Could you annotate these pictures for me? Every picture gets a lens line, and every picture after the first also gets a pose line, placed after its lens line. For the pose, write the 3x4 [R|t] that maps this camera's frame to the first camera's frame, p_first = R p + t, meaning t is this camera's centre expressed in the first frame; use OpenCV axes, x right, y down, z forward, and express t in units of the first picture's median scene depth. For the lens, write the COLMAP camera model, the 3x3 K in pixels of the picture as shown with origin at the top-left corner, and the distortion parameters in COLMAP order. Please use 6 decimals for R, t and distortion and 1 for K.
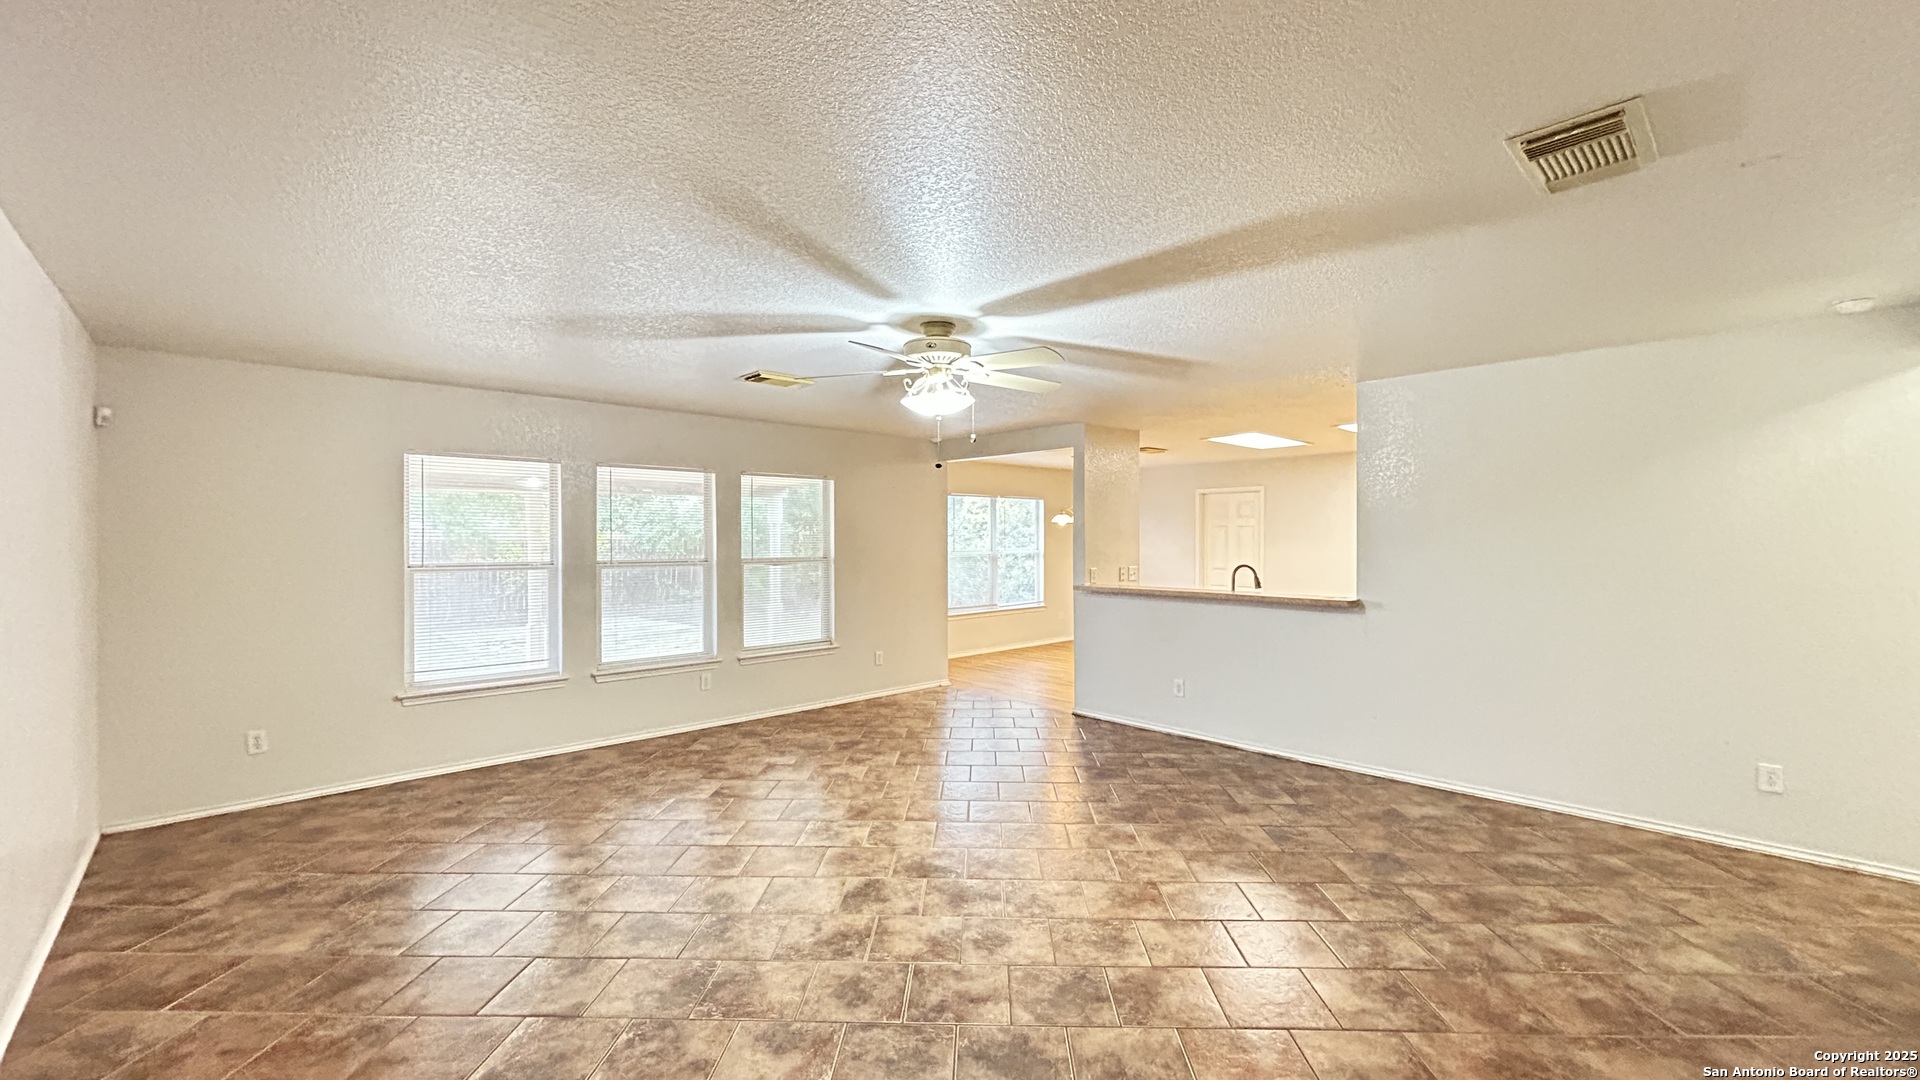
lens RADIAL K [[765.8, 0, 955.5], [0, 765.8, 538.9], [0, 0, 1]] dist [-0.000139, 0.000099]
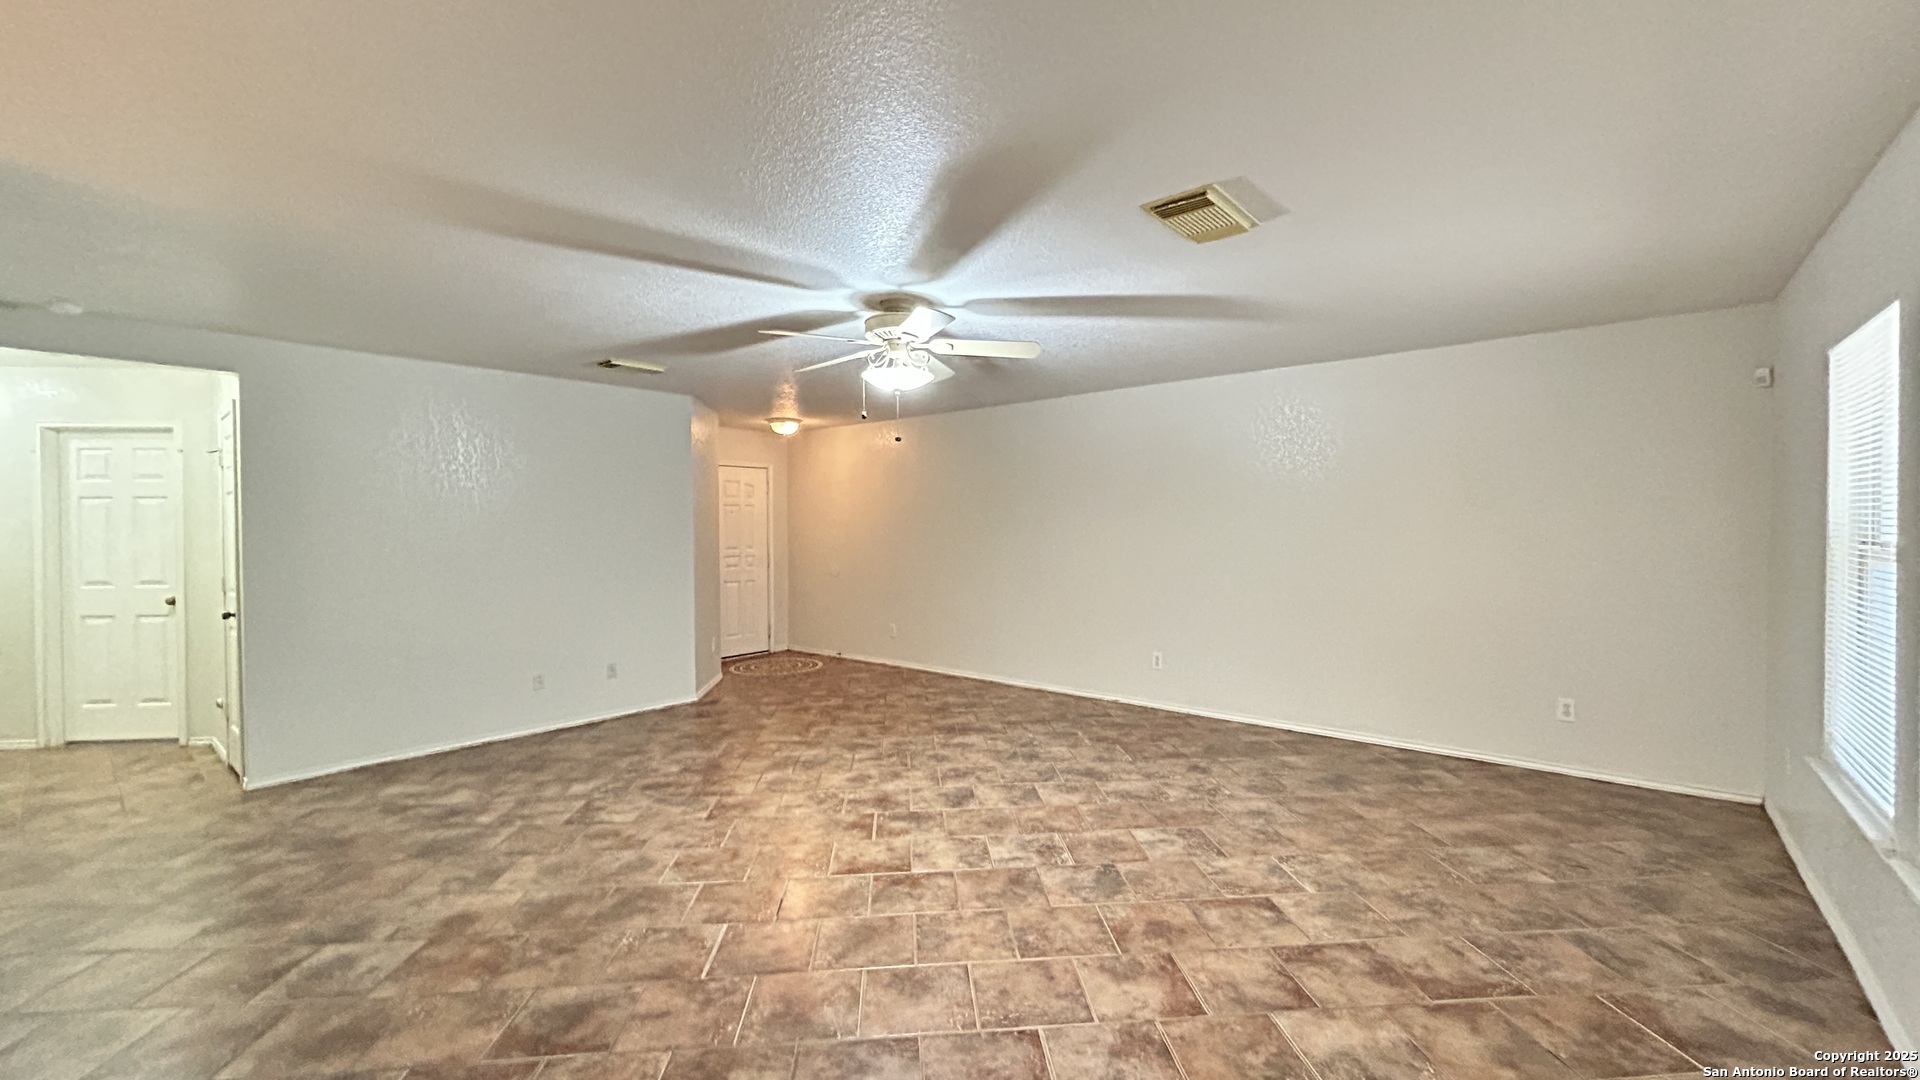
lens RADIAL K [[772.9, 0, 963.0], [0, 772.9, 536.1], [0, 0, 1]] dist [-0.005685, 0.002952]
pose [[-0.993053, 0.012130, -0.117041, 0.013953], [0.009799, 0.999742, 0.020472, 0.014098], [0.117260, 0.019183, -0.992916, 2.013369]]
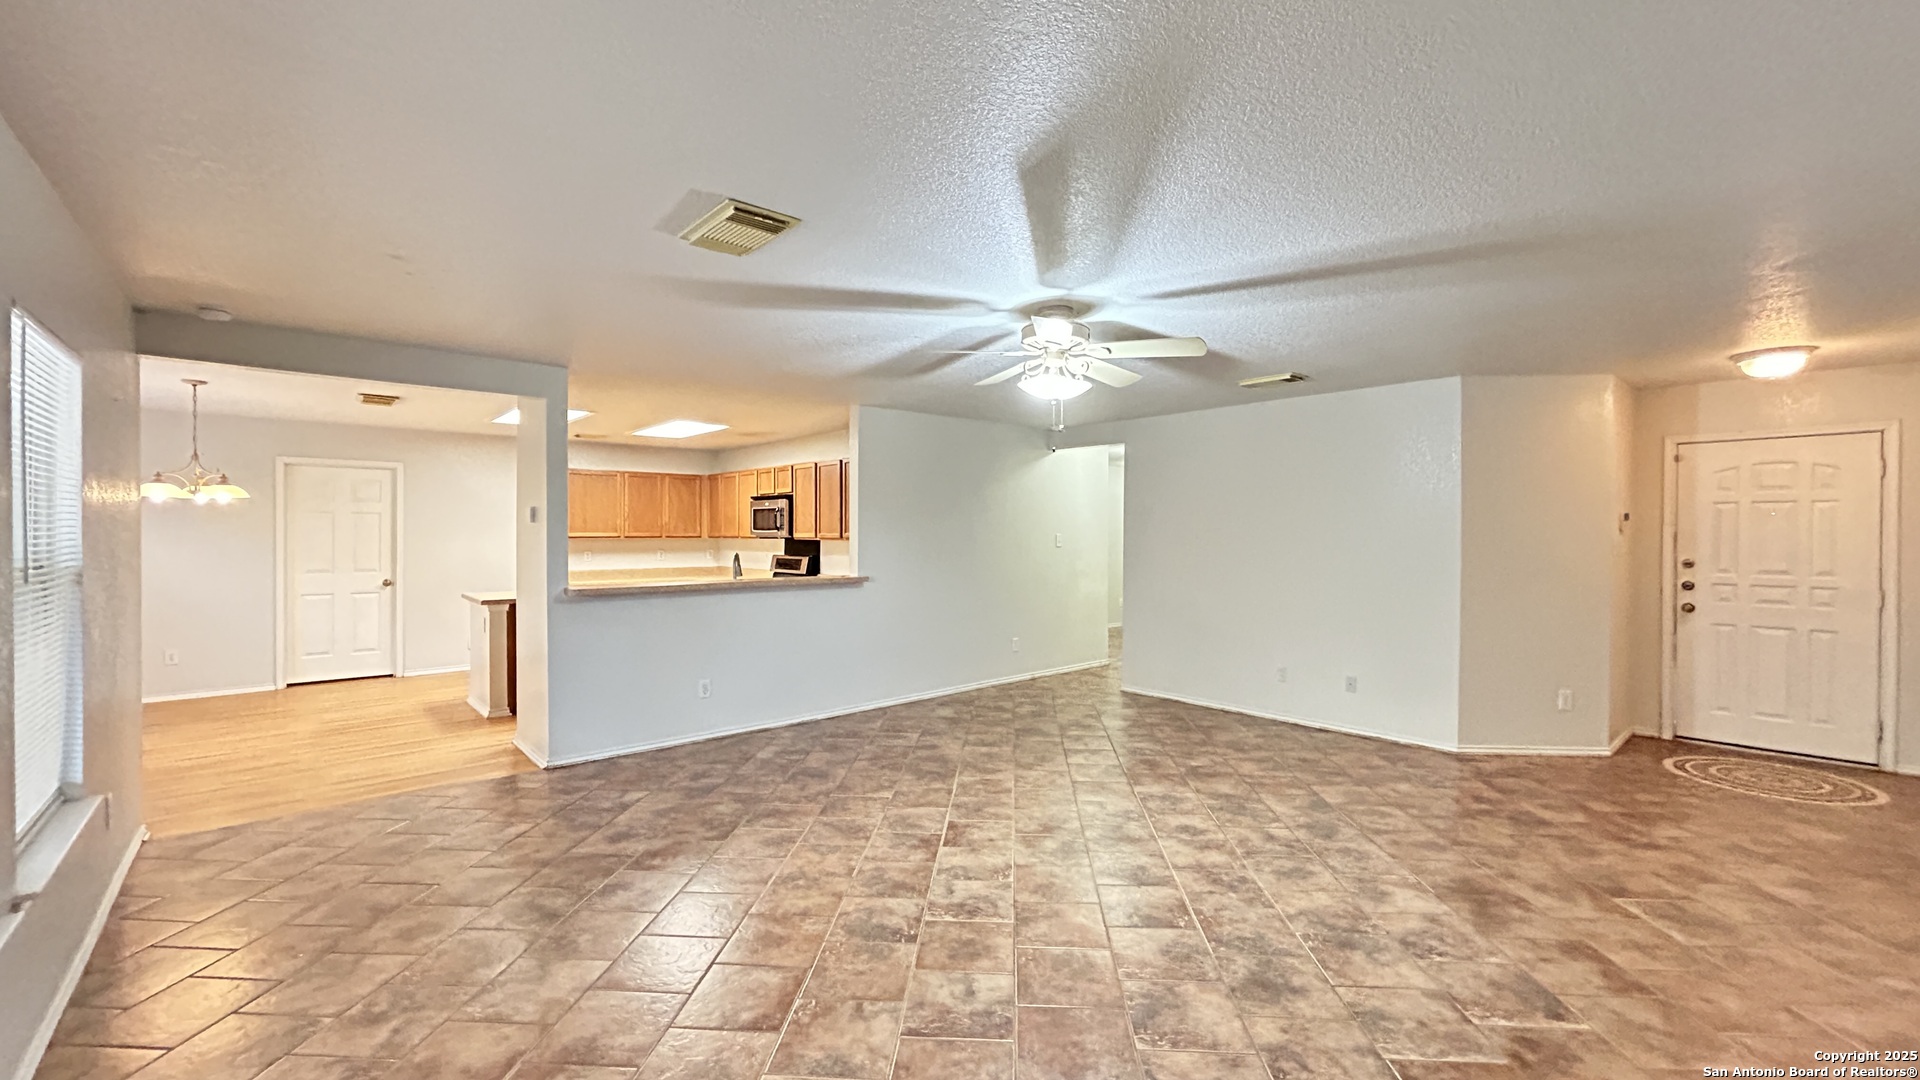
lens RADIAL K [[772.9, 0, 963.0], [0, 772.9, 536.1], [0, 0, 1]] dist [-0.005685, 0.002952]
pose [[0.031275, -0.001940, 0.999509, -1.022100], [0.002163, 0.999996, 0.001873, 0.015727], [-0.999508, 0.002103, 0.031280, 1.071526]]
